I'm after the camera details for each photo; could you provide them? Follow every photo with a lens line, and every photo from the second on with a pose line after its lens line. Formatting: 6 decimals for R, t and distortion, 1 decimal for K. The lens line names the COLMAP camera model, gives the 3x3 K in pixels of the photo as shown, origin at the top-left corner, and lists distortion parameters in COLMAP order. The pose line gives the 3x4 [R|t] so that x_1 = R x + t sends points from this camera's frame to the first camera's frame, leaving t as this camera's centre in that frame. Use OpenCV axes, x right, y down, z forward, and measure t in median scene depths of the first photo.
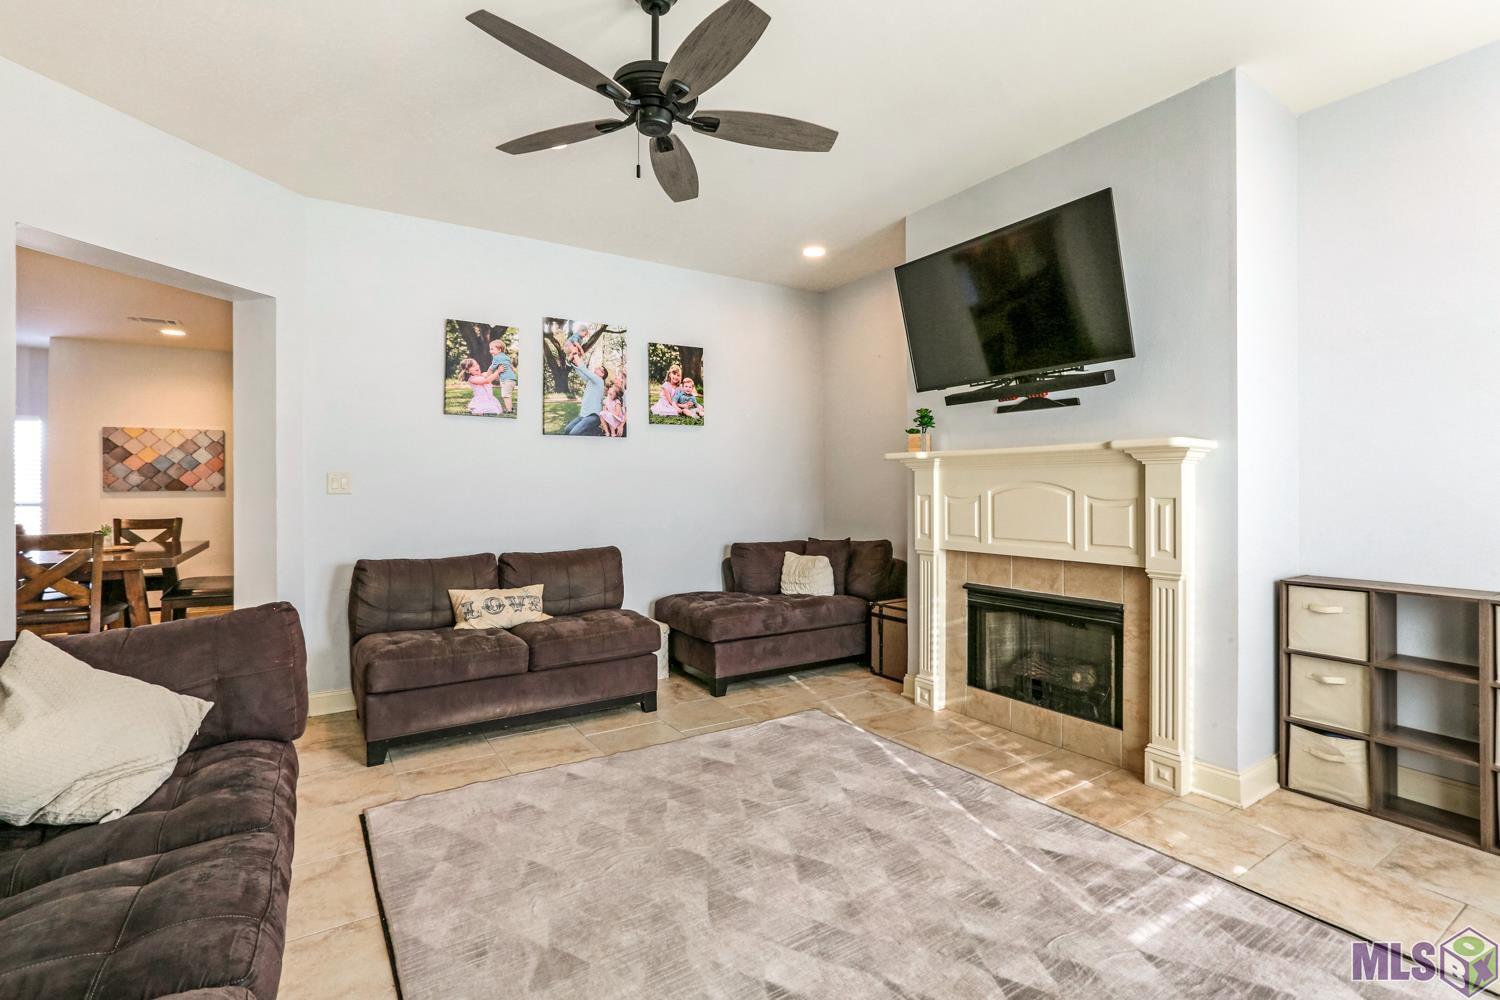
lens RADIAL K [[686.1, 0, 744.5], [0, 686.1, 491.5], [0, 0, 1]] dist [-0.017494, 0.000190]
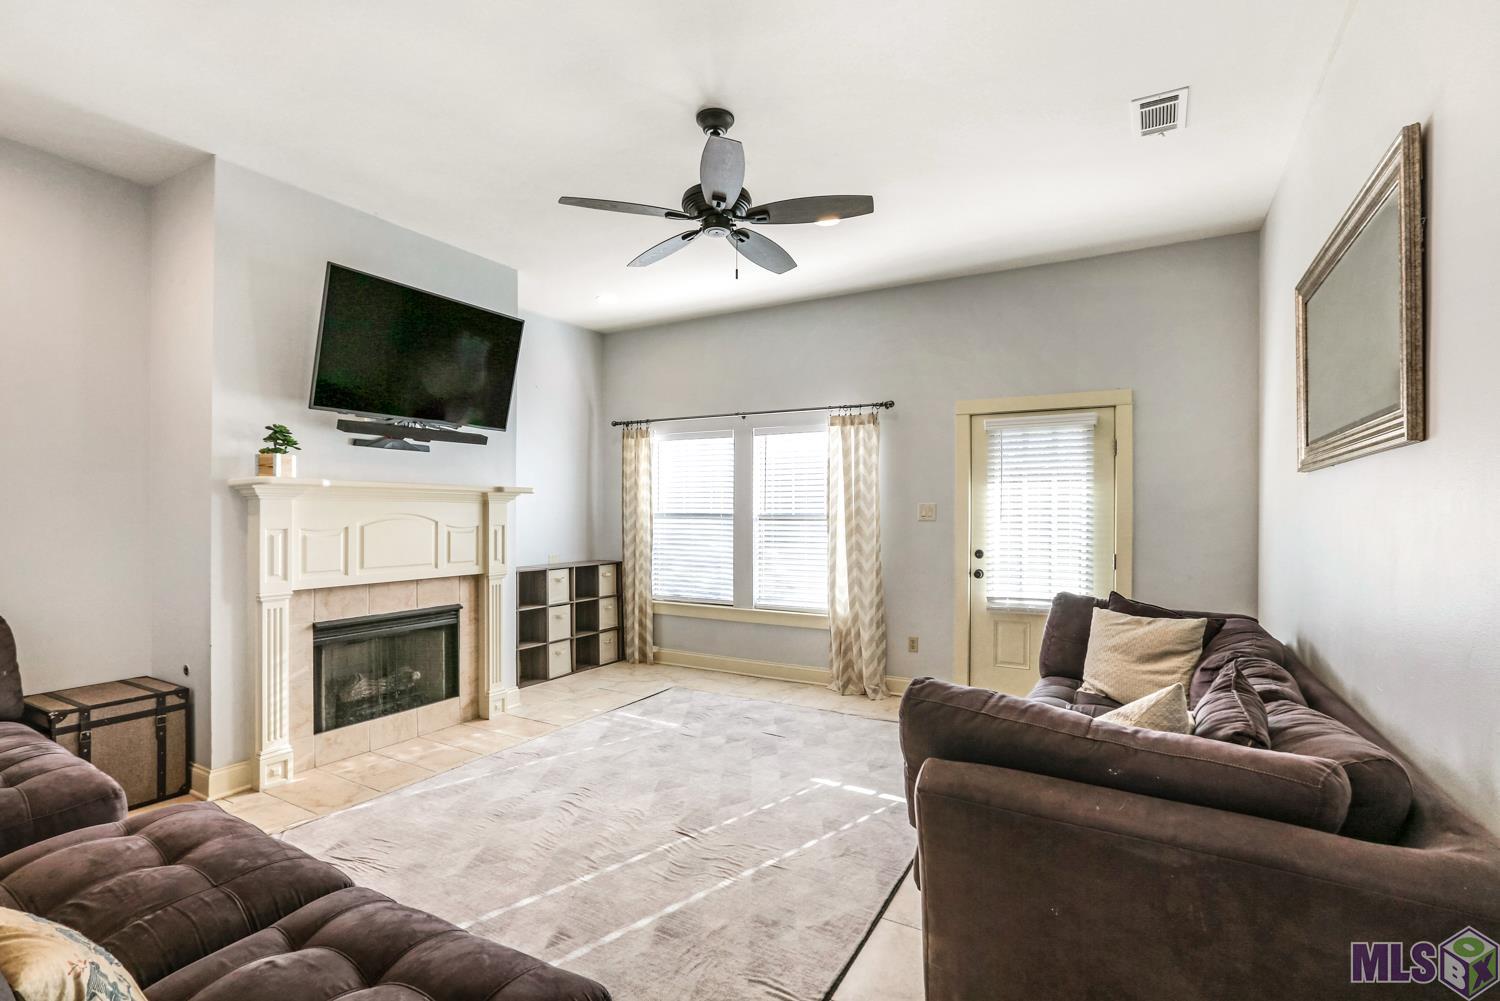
lens RADIAL K [[686.1, 0, 748.9], [0, 686.1, 506.8], [0, 0, 1]] dist [-0.017494, 0.000190]
pose [[-0.451649, 0.010737, 0.892131, -0.922756], [0.007918, 0.999936, -0.008026, -0.012247], [-0.892161, 0.003439, -0.451705, 1.092465]]
